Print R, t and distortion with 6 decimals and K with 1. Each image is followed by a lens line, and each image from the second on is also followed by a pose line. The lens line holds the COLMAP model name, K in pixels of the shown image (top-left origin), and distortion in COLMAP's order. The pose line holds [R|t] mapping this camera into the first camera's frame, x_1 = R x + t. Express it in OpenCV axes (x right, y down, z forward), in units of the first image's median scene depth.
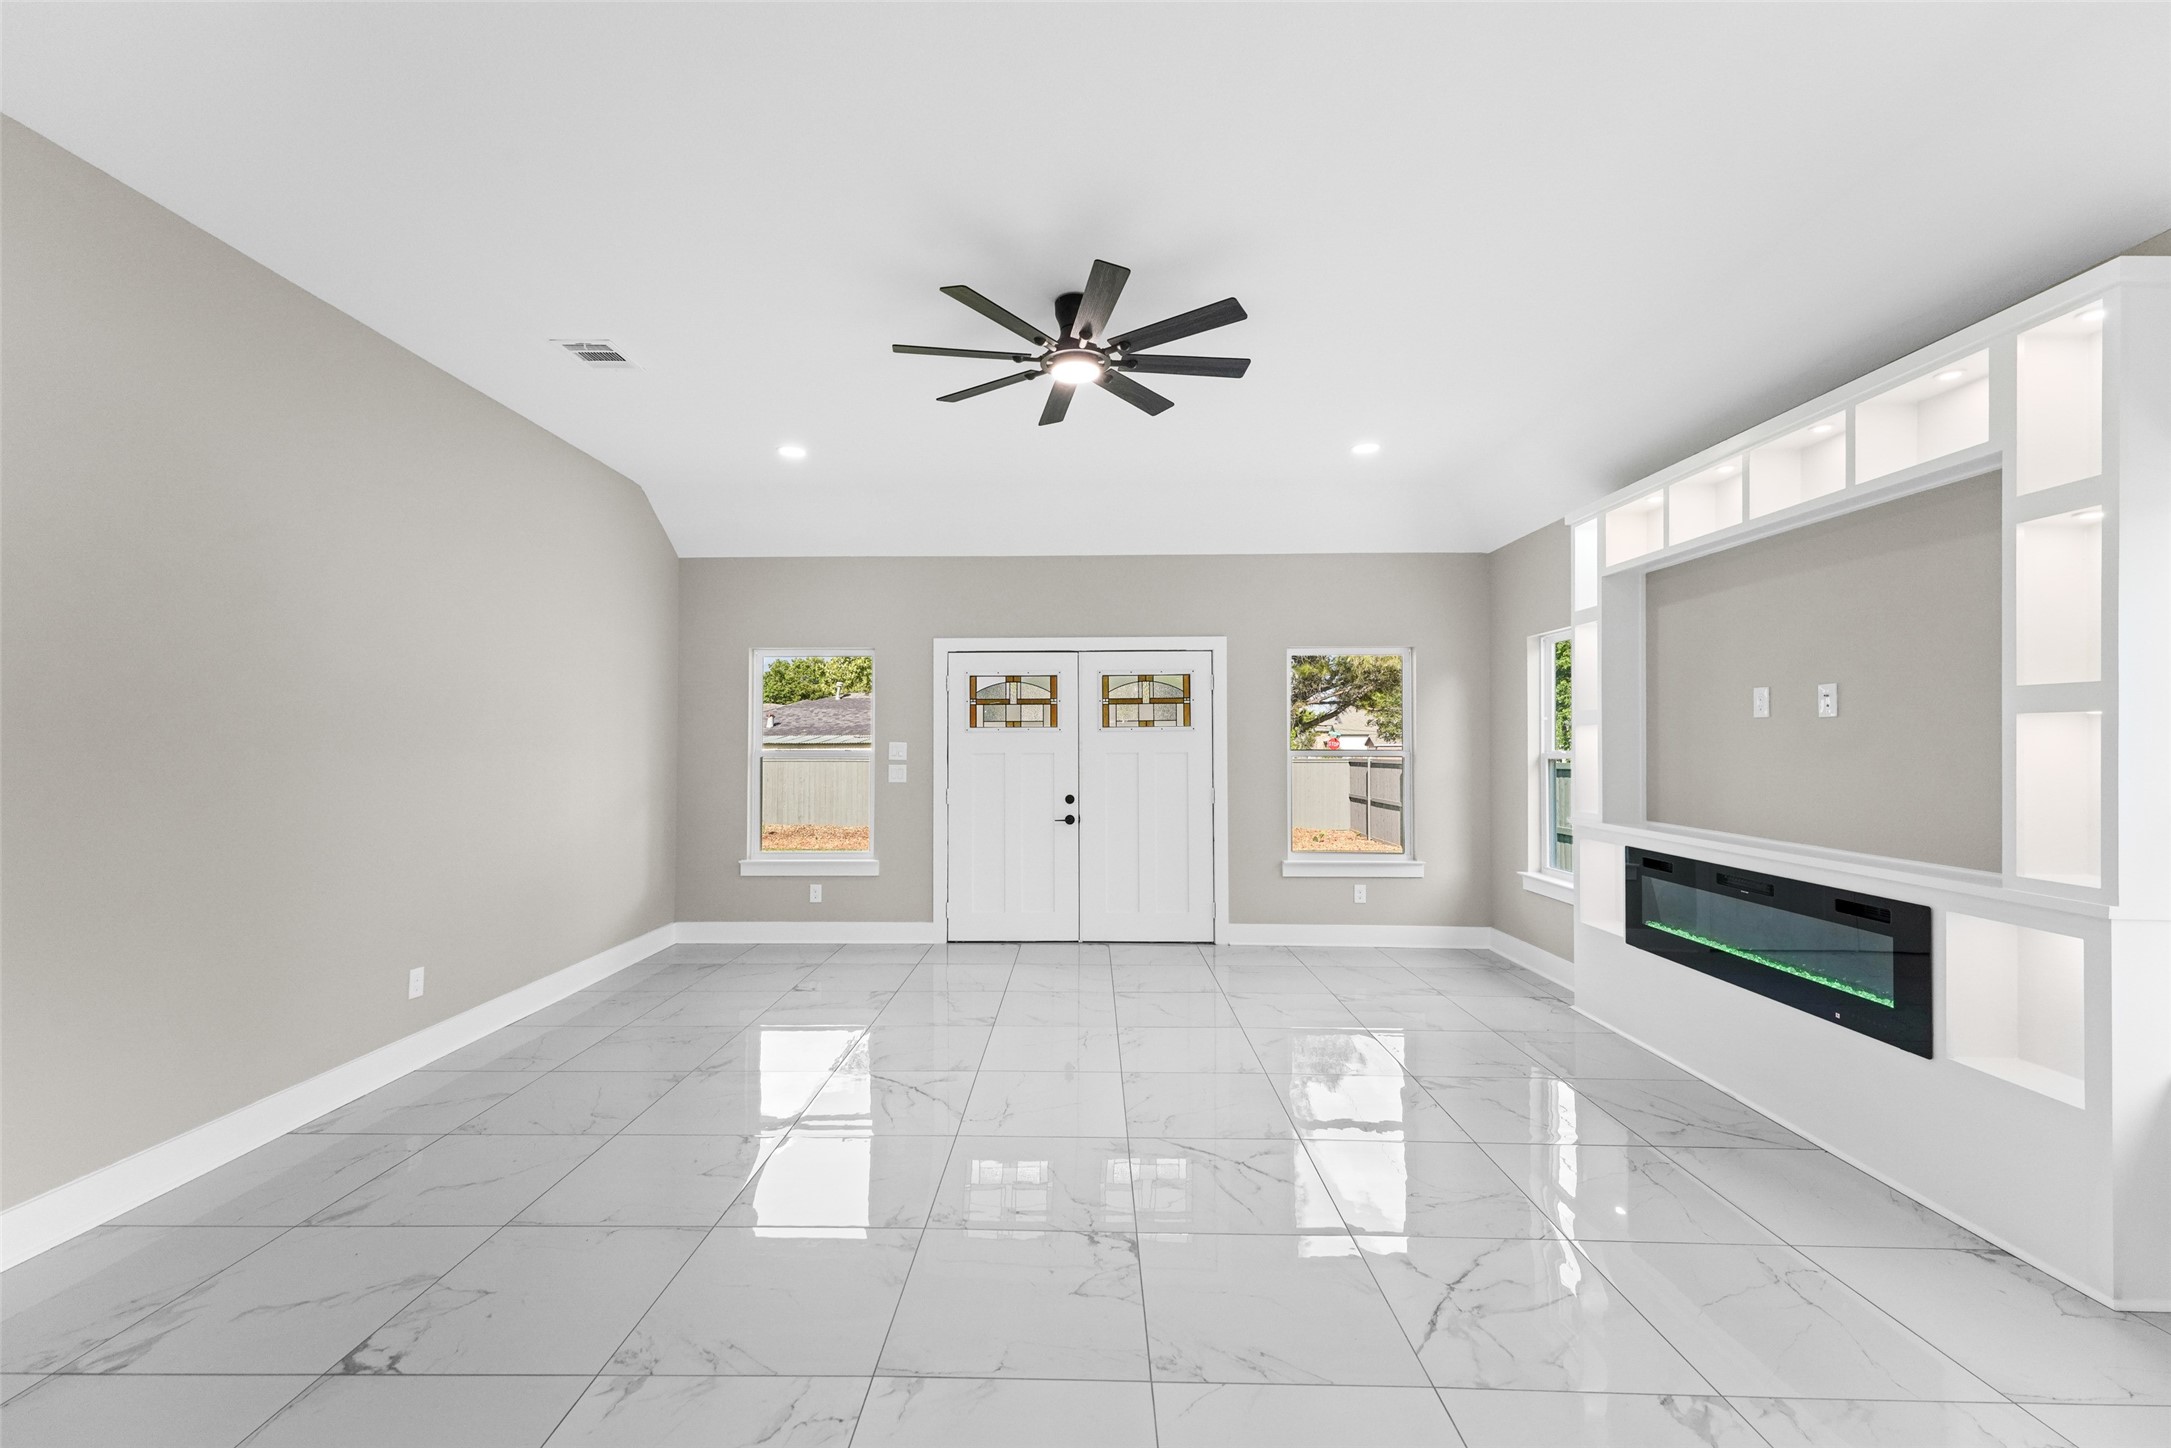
lens RADIAL K [[896.6, 0, 1070.4], [0, 896.6, 727.0], [0, 0, 1]] dist [0.022217, -0.002753]
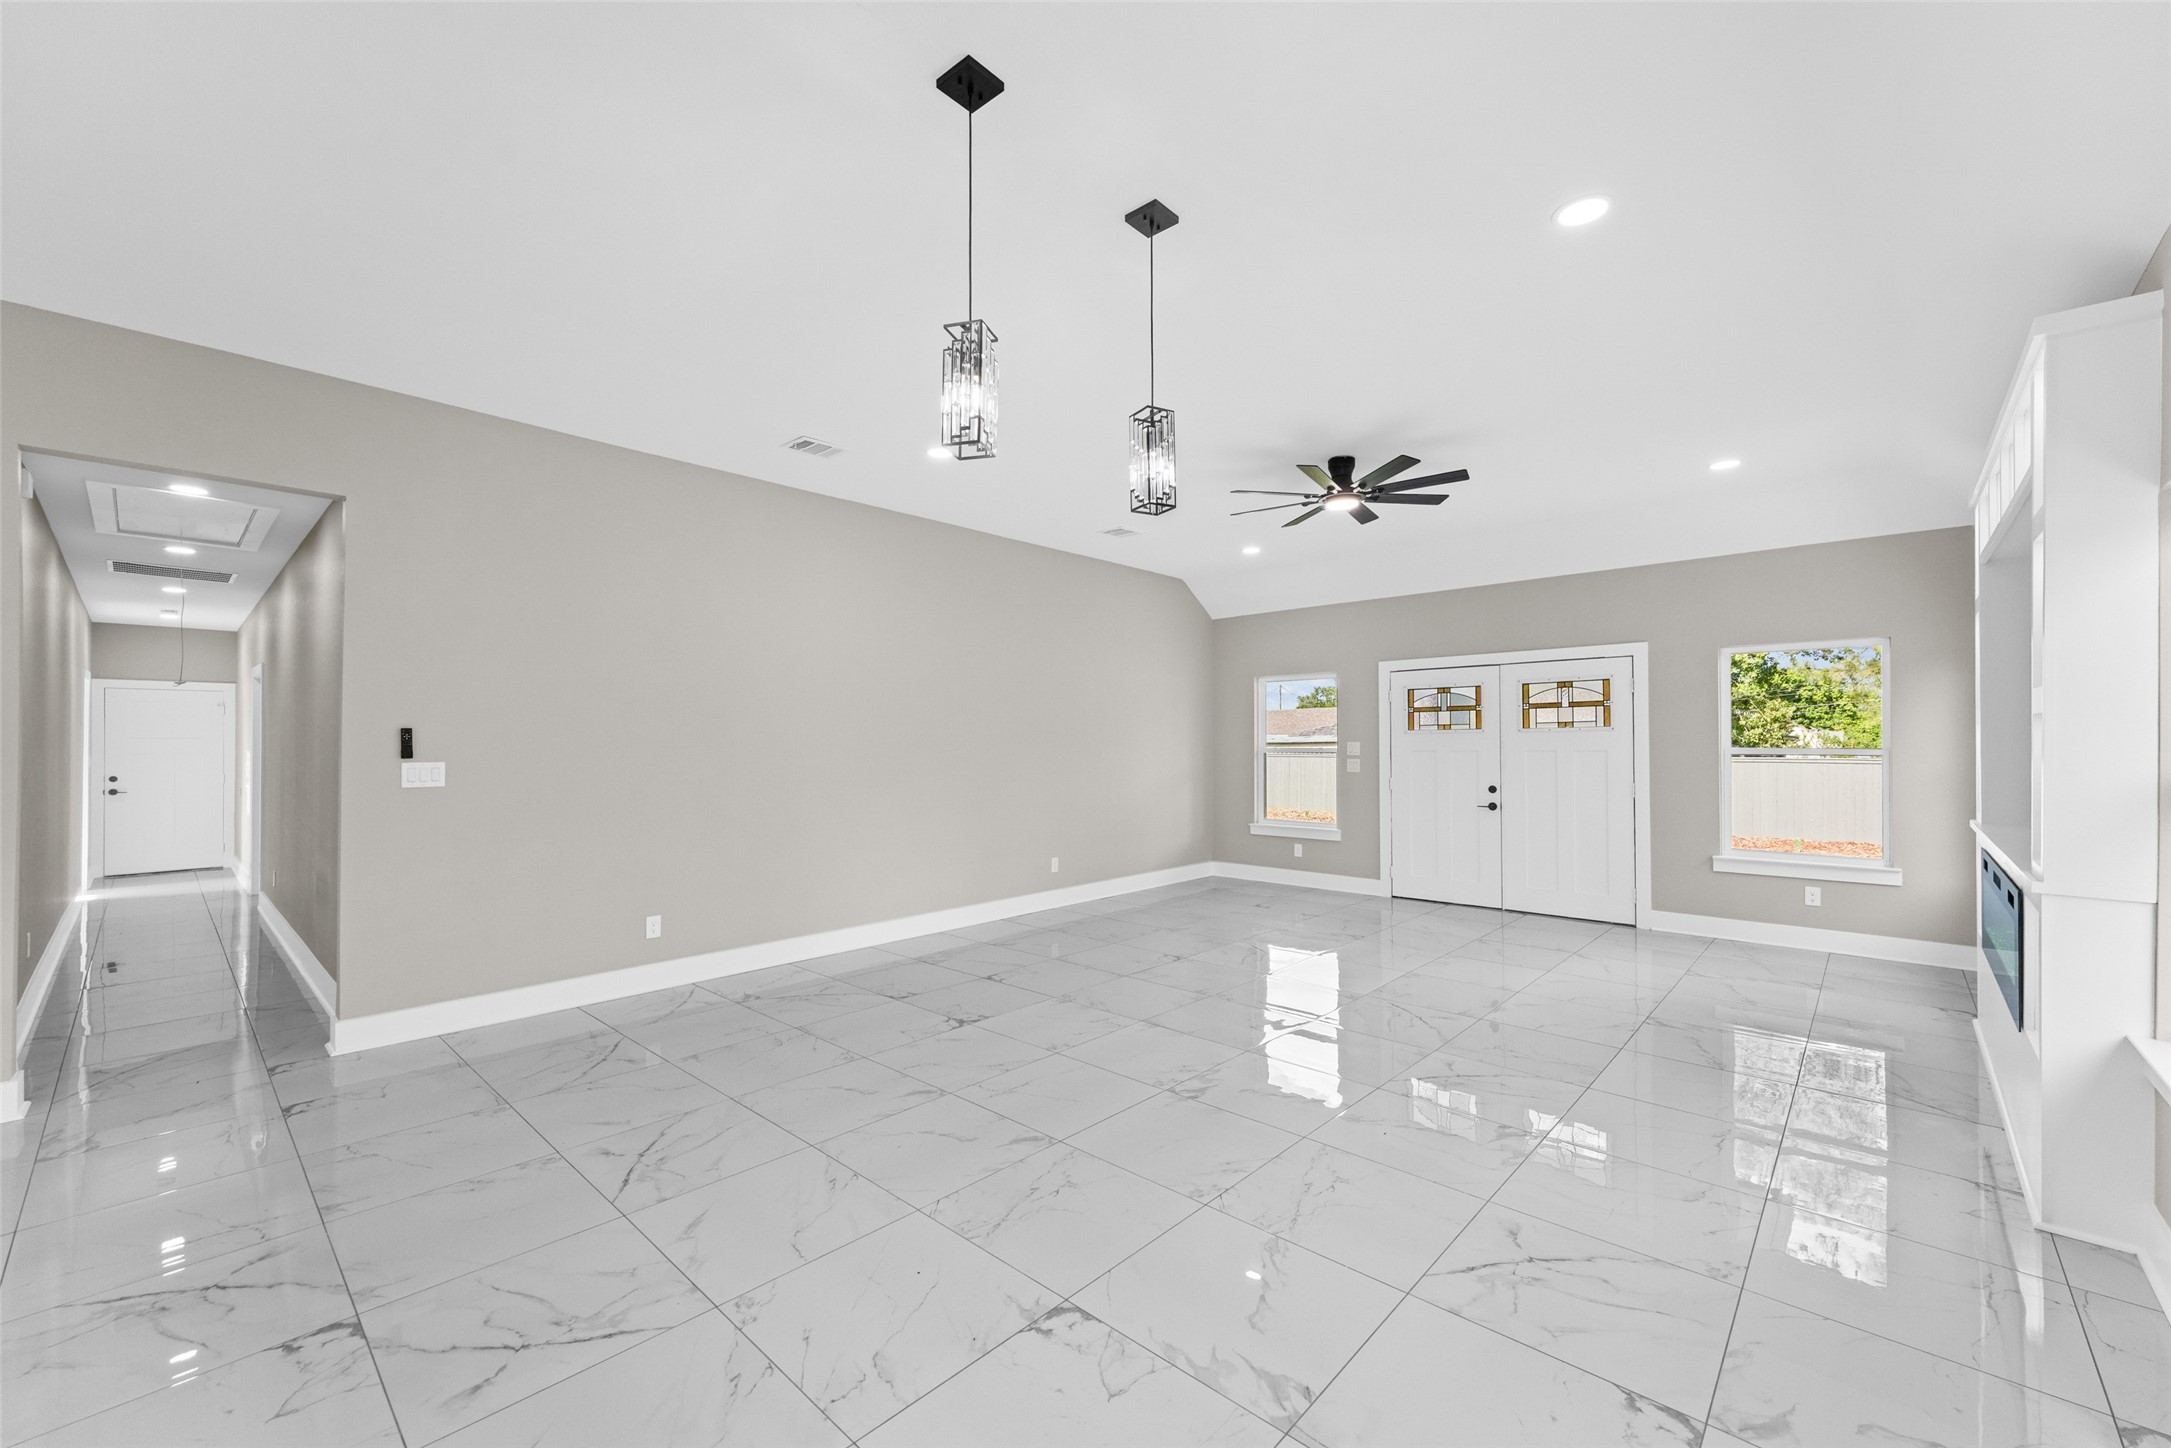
lens RADIAL K [[864.7, 0, 1065.6], [0, 864.7, 740.5], [0, 0, 1]] dist [0.006672, -0.002672]
pose [[0.740595, -0.004117, -0.671939, 0.377161], [0.016830, 0.999781, 0.012424, -0.008859], [0.671741, -0.020510, 0.740502, -0.249047]]
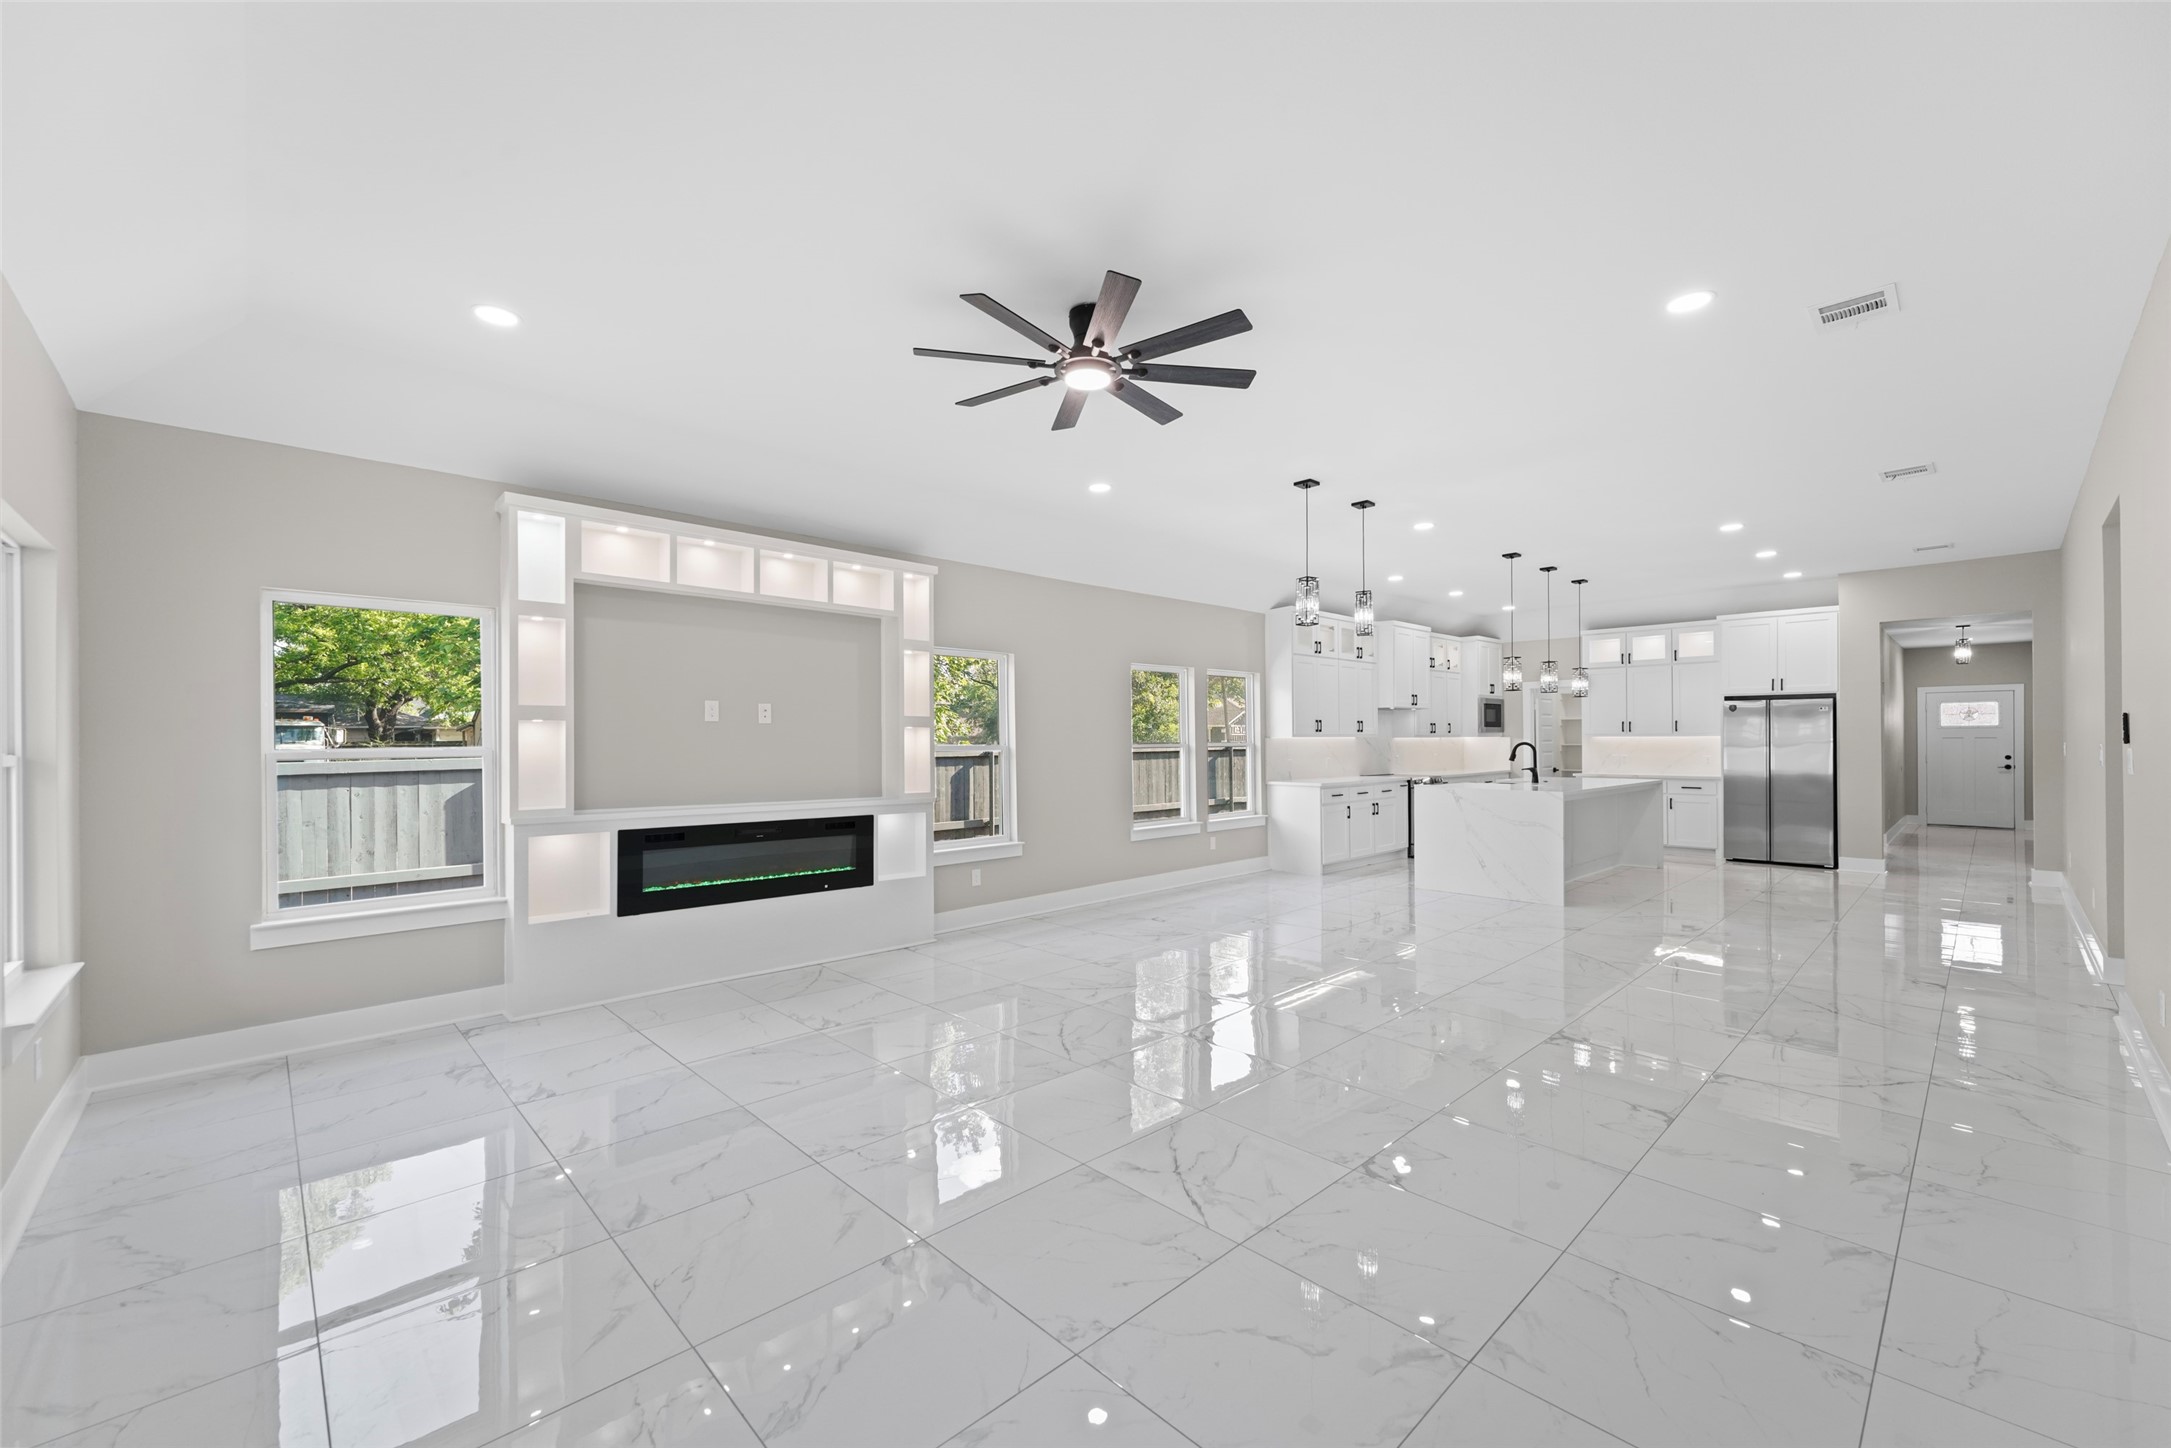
lens RADIAL K [[864.7, 0, 1078.7], [0, 864.7, 734.1], [0, 0, 1]] dist [0.006672, -0.002672]
pose [[-0.704279, 0.011015, 0.709838, -0.402120], [-0.008854, 0.999666, -0.024297, 0.024538], [-0.709868, -0.023397, -0.703946, 0.986078]]
